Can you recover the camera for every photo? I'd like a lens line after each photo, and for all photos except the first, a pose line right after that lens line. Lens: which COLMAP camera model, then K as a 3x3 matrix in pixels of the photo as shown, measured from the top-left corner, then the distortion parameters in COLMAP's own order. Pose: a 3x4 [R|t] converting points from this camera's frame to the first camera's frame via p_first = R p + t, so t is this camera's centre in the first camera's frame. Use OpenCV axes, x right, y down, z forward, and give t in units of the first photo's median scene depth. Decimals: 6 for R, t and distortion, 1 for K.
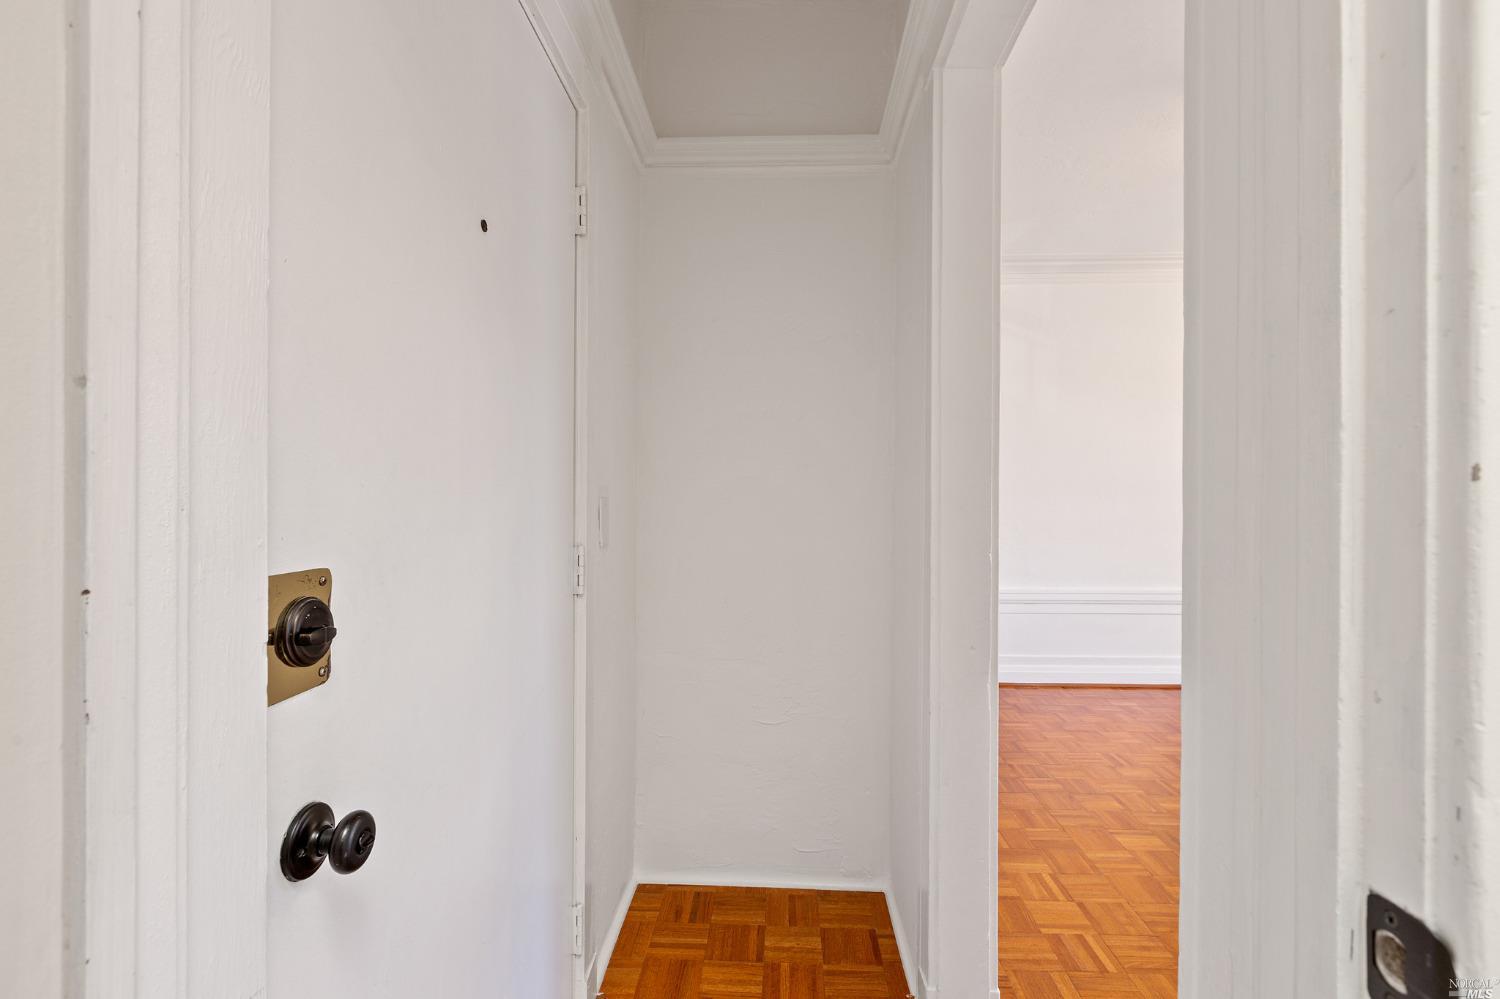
lens RADIAL K [[687.0, 0, 787.7], [0, 687.0, 499.6], [0, 0, 1]] dist [0.001042, 0.000176]
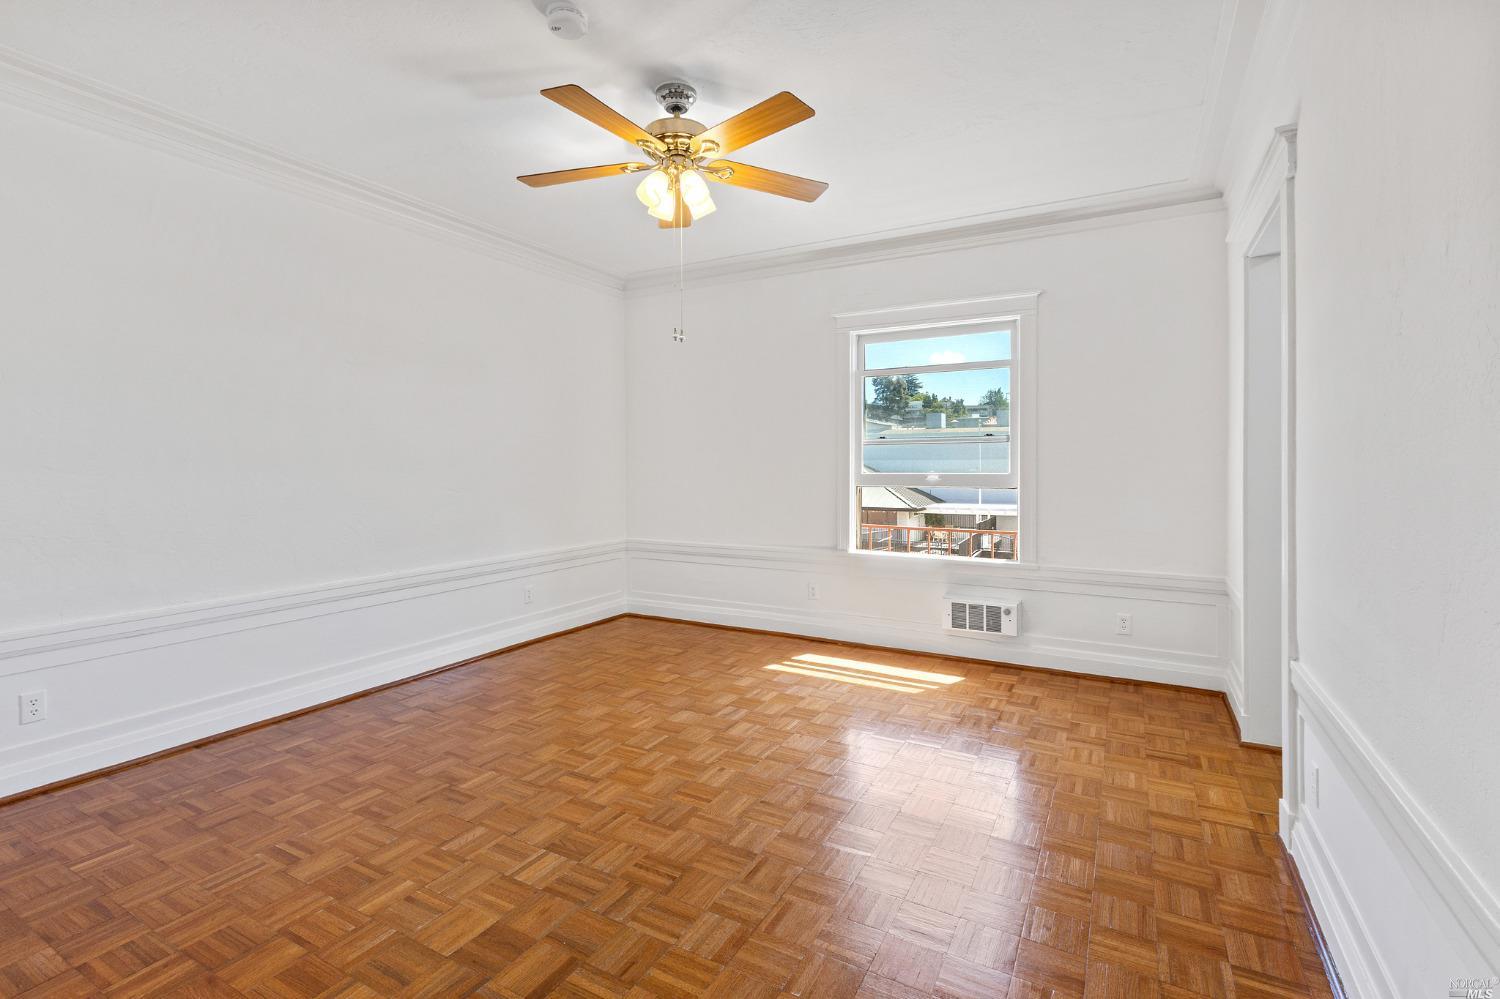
lens RADIAL K [[666.5, 0, 733.9], [0, 666.5, 467.1], [0, 0, 1]] dist [0.001345, -0.000729]
pose [[0.492302, -0.003961, 0.870415, 0.194811], [0.002689, 0.999992, 0.003030, -0.022119], [-0.870420, 0.000849, 0.492309, 0.467990]]
